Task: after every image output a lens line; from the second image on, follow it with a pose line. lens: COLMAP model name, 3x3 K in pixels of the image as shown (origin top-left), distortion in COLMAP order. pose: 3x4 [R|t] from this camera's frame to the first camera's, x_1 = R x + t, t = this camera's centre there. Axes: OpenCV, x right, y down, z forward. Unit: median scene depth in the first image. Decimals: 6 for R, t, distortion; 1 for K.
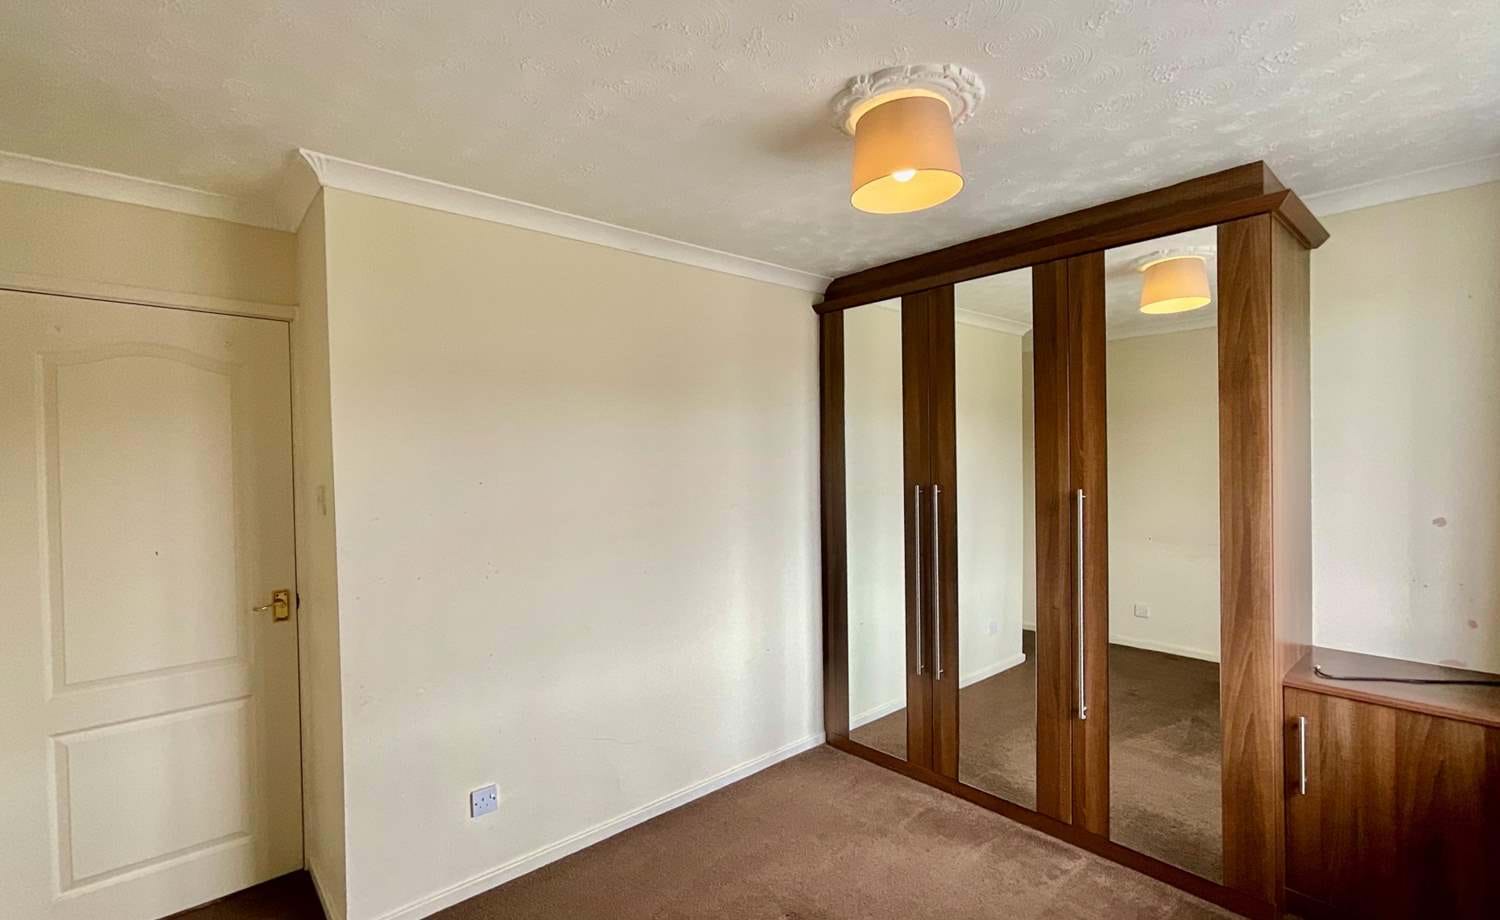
lens RADIAL K [[661.3, 0, 750.0], [0, 661.3, 460.0], [0, 0, 1]] dist [-0.030582, 0.000001]
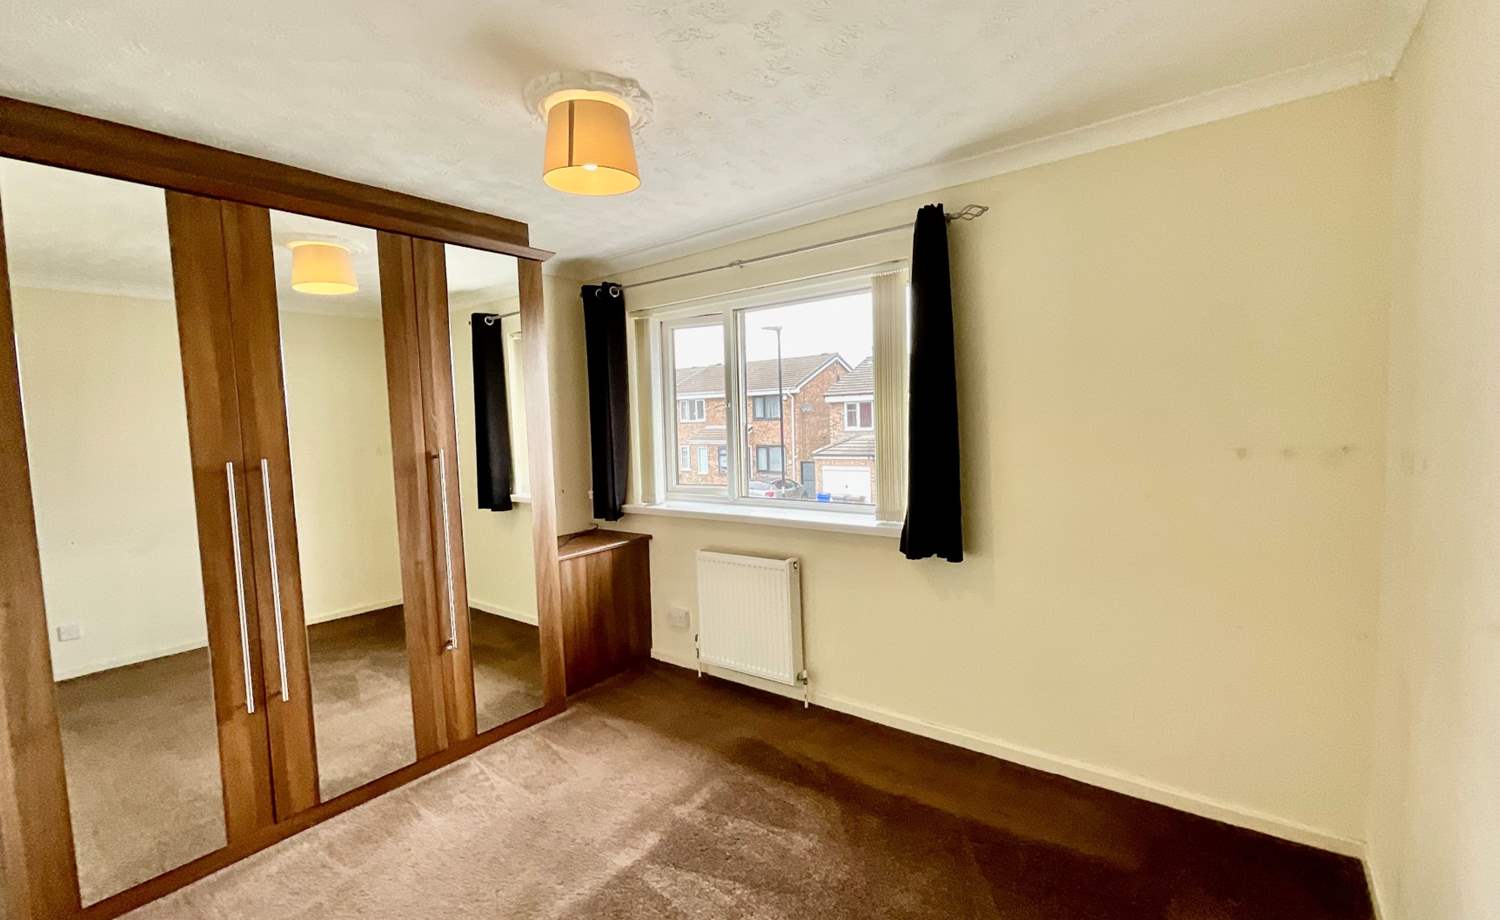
lens RADIAL K [[636.9, 0, 750.0], [0, 636.9, 460.0], [0, 0, 1]] dist [0.000125, -0.000113]
pose [[-0.206665, -0.042764, 0.977477, -0.659370], [0.041207, 0.997777, 0.052365, 0.026855], [-0.977544, 0.051101, -0.204444, 0.671962]]
